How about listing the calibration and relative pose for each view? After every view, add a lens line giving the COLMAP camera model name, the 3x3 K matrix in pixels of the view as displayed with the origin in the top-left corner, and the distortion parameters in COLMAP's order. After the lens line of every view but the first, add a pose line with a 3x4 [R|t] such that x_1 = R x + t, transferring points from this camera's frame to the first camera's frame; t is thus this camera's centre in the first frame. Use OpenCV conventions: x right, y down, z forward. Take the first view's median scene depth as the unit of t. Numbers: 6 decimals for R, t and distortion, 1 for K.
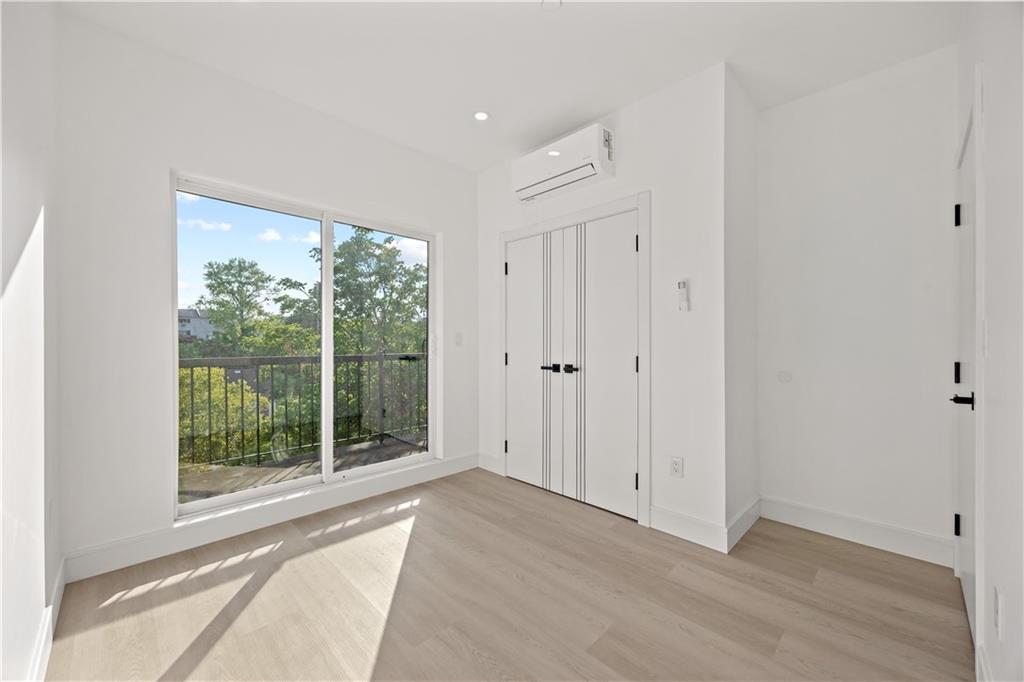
lens RADIAL K [[400.7, 0, 513.2], [0, 400.7, 338.6], [0, 0, 1]] dist [-0.007043, 0.000182]
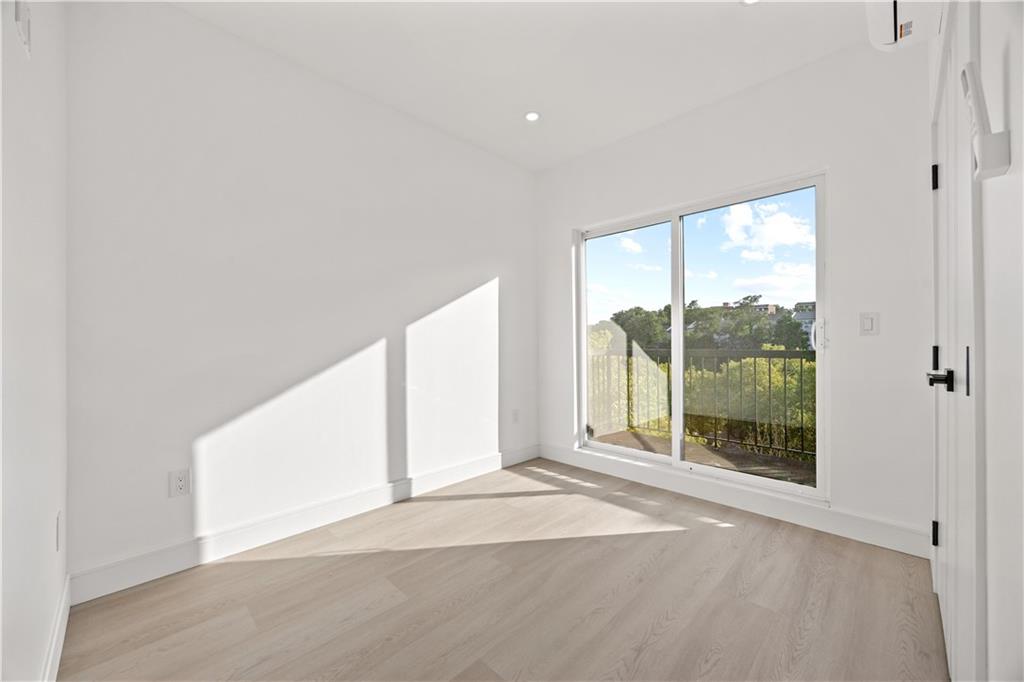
lens RADIAL K [[400.7, 0, 513.4], [0, 400.7, 342.5], [0, 0, 1]] dist [-0.007043, 0.000182]
pose [[-0.013461, -0.001344, -0.999908, 0.693293], [0.015430, 0.999880, -0.001552, 0.030718], [0.999790, -0.015450, -0.013439, 0.687443]]
